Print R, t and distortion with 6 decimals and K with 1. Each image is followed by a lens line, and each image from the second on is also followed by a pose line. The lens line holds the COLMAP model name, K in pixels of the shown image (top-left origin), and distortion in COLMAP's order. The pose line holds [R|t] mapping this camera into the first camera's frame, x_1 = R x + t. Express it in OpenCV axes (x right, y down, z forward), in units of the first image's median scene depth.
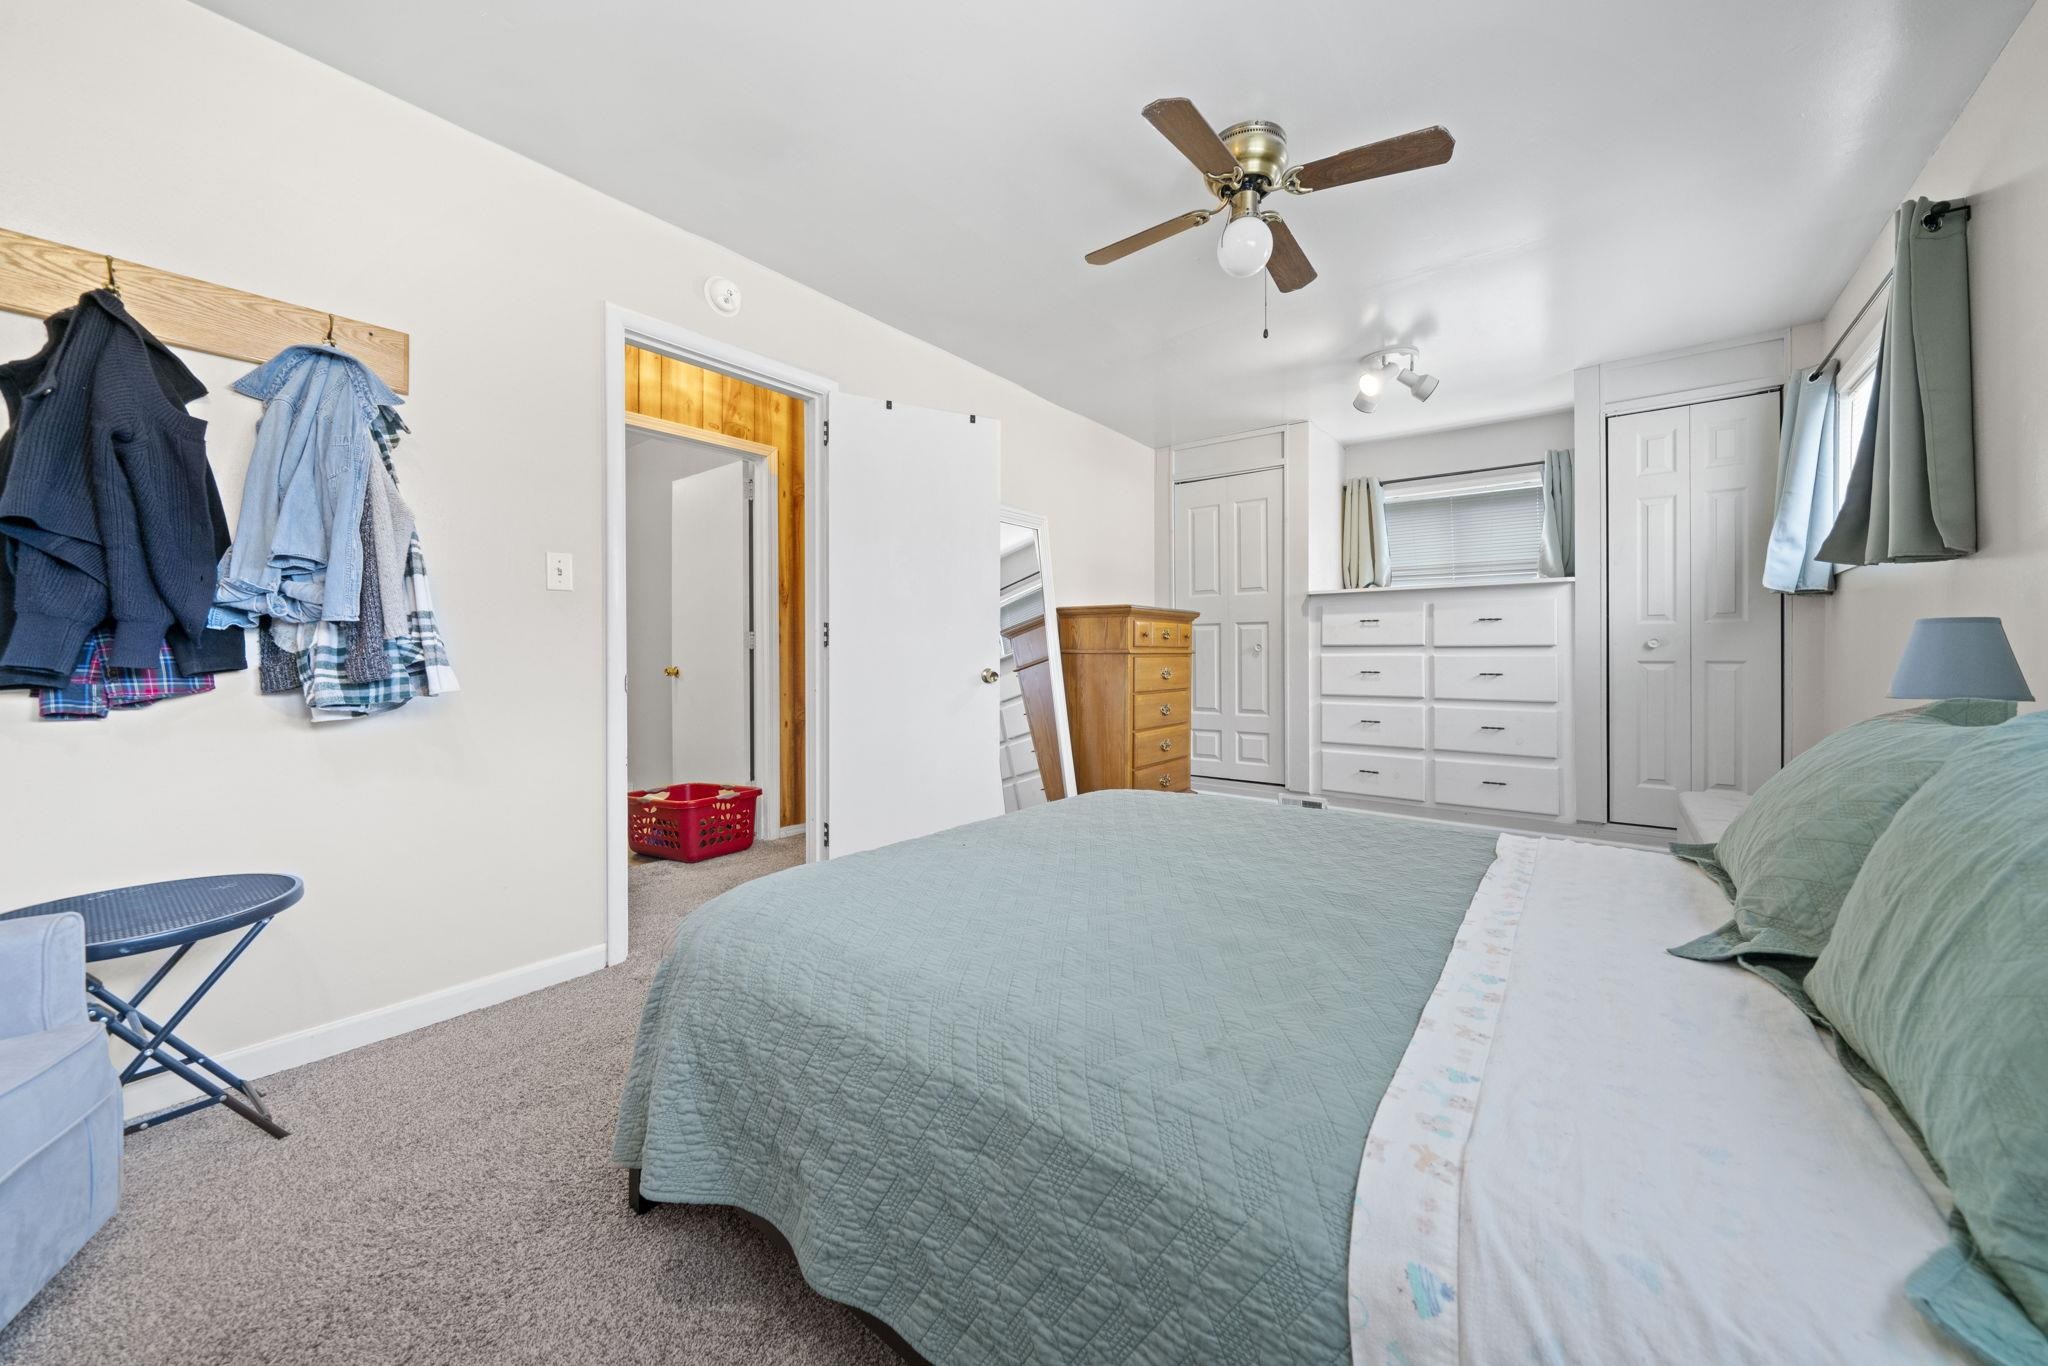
lens RADIAL K [[707.5, 0, 1025.0], [0, 707.5, 663.7], [0, 0, 1]] dist [-0.000392, -0.000040]
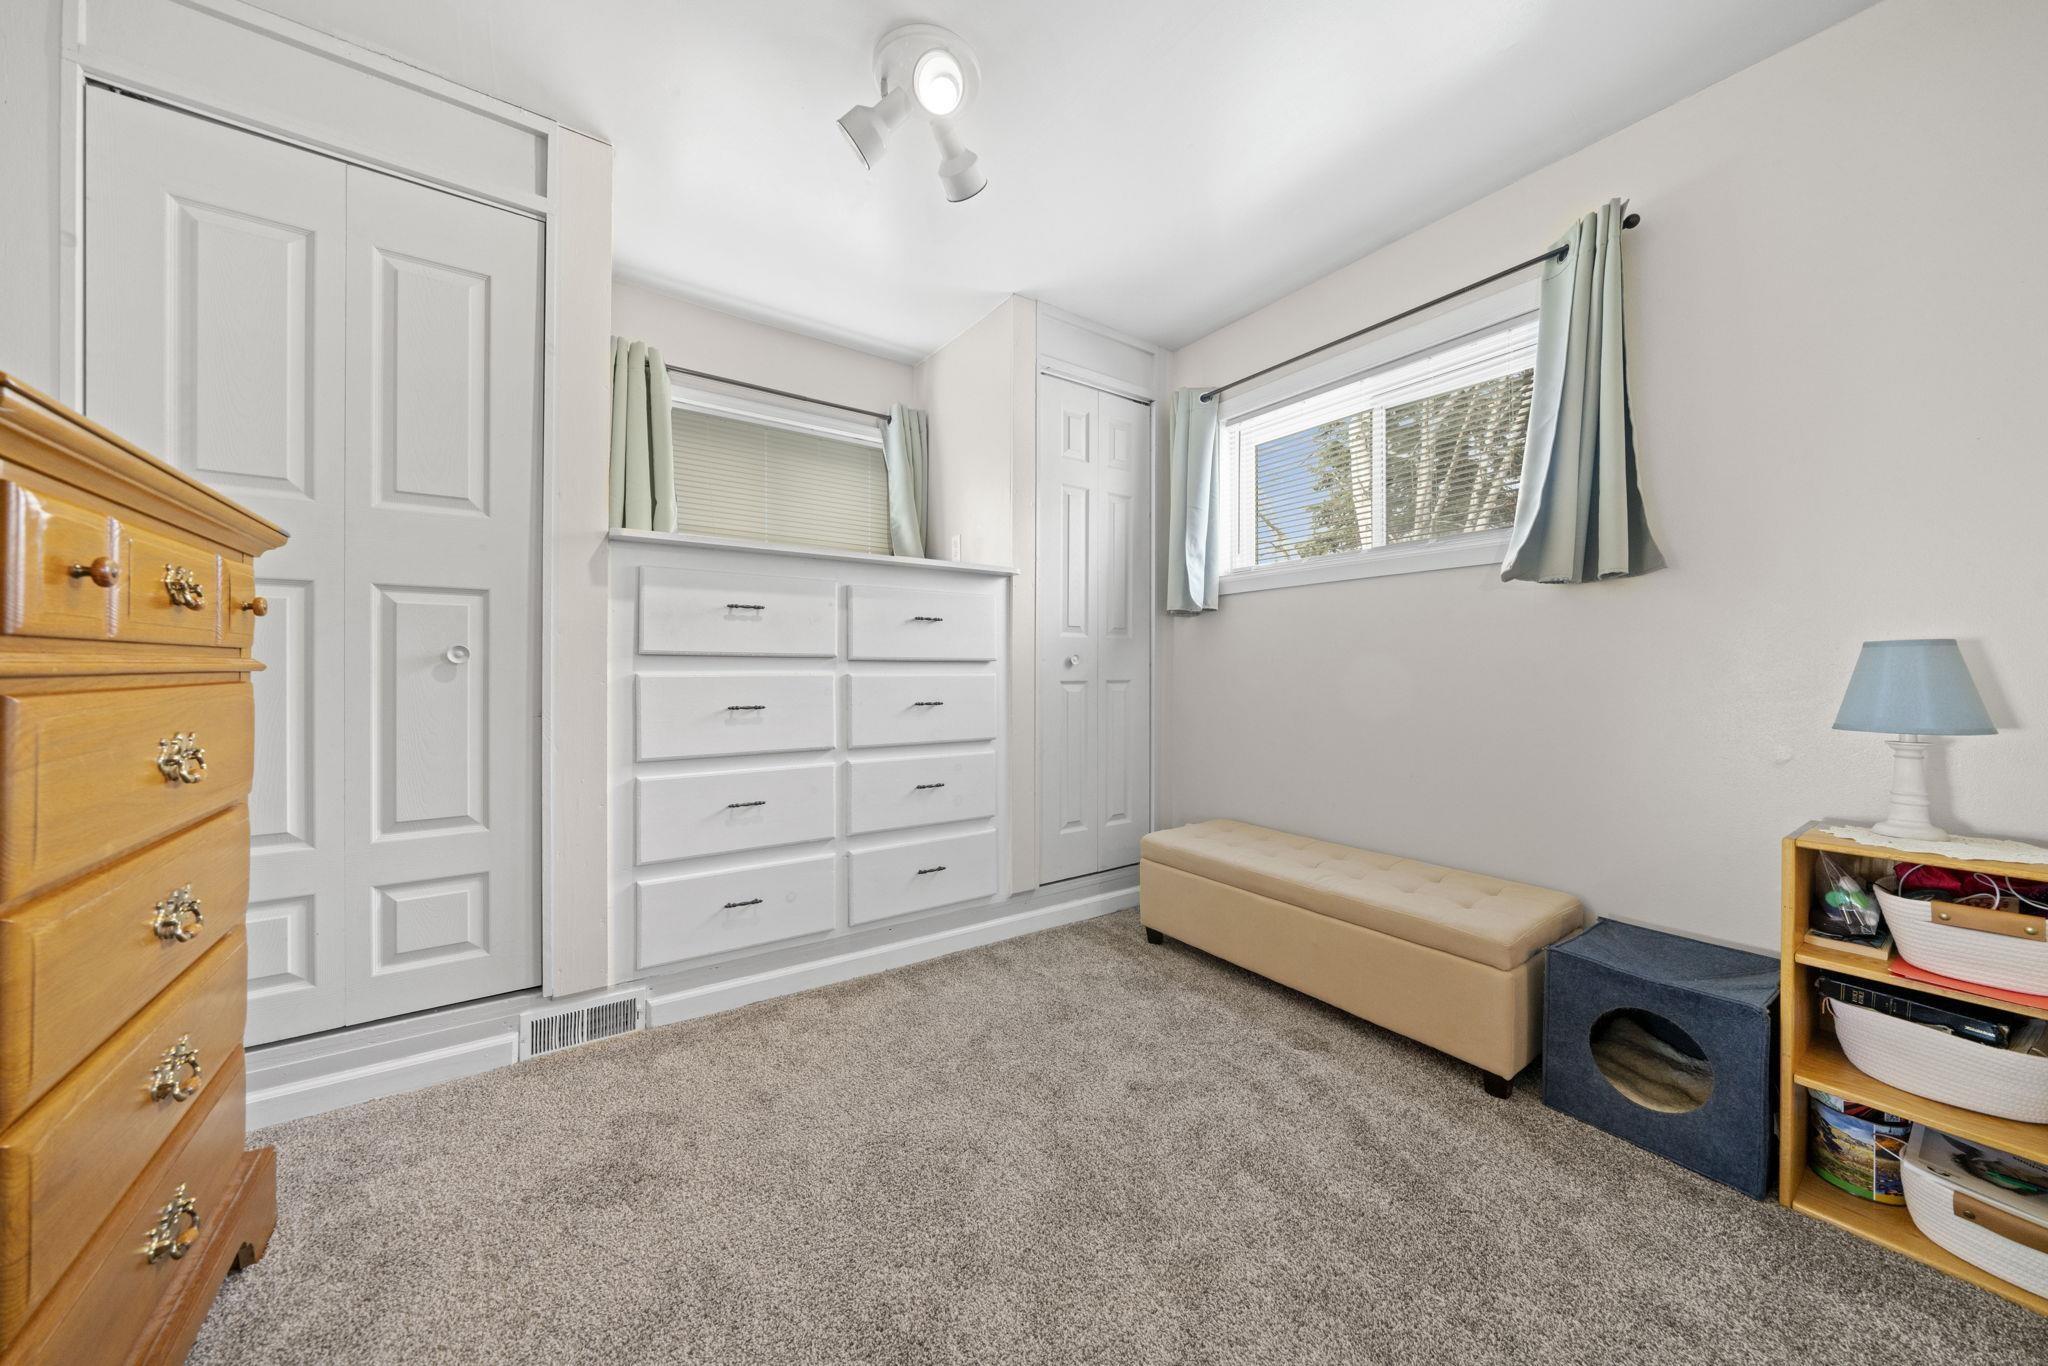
lens RADIAL K [[707.5, 0, 1025.0], [0, 707.5, 663.7], [0, 0, 1]] dist [-0.000392, -0.000040]
pose [[0.286068, 0.009920, 0.958158, 0.057358], [0.006258, 0.999906, -0.012221, -0.012509], [-0.958189, 0.009492, 0.285979, 0.686632]]
